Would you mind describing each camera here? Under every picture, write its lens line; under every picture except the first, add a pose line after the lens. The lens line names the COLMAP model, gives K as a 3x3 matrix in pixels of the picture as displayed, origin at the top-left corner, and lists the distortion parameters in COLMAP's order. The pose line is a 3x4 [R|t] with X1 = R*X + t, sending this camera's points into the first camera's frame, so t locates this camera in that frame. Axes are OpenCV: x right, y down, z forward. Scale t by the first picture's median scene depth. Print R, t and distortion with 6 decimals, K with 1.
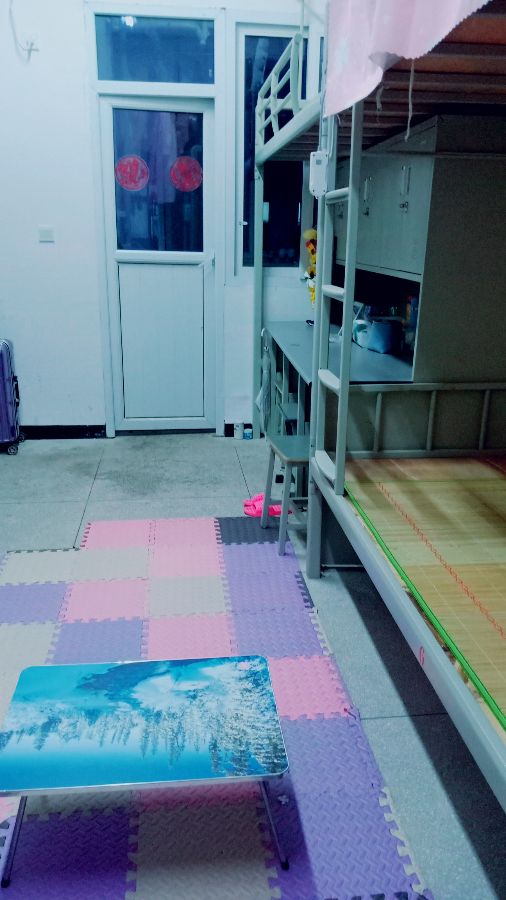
lens RADIAL K [[692.6, 0, 253.0], [0, 692.6, 450.0], [0, 0, 1]] dist [0.082899, -0.169383]
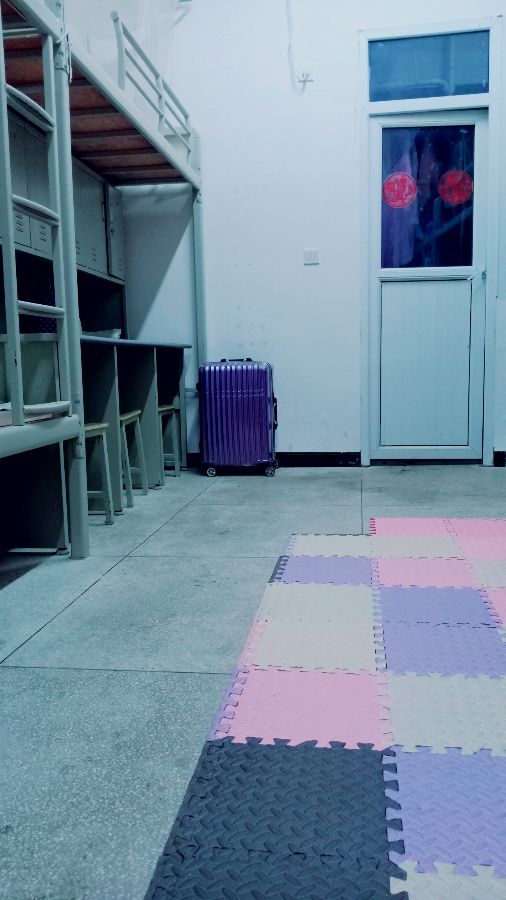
lens RADIAL K [[692.6, 0, 253.0], [0, 692.6, 450.0], [0, 0, 1]] dist [0.082899, -0.169383]
pose [[0.963138, -0.006097, -0.268938, -0.108783], [-0.038266, 0.986471, -0.159404, 0.127368], [0.266271, 0.163820, 0.949875, 0.072213]]
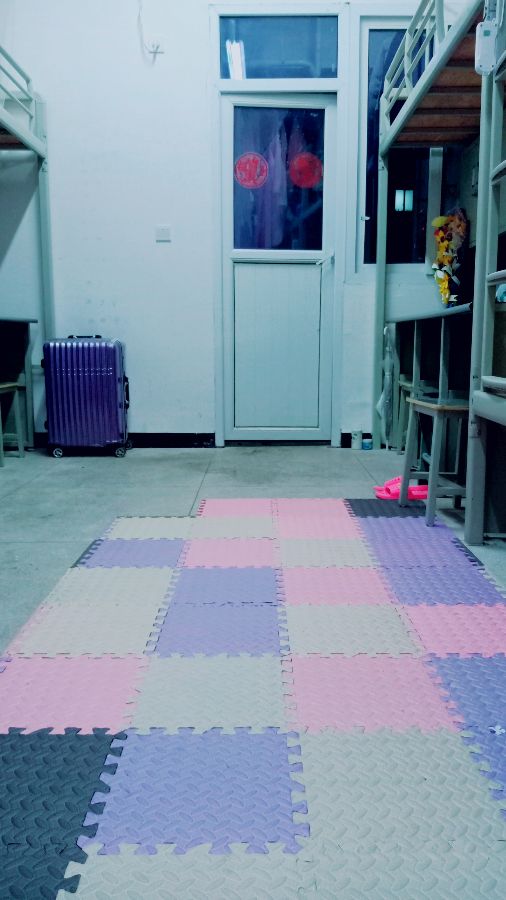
lens RADIAL K [[697.1, 0, 253.0], [0, 697.1, 450.0], [0, 0, 1]] dist [0.080674, -0.191864]
pose [[0.992053, 0.003509, -0.125769, -0.045188], [-0.020482, 0.990781, -0.133914, 0.122928], [0.124140, 0.135425, 0.982980, 0.085371]]
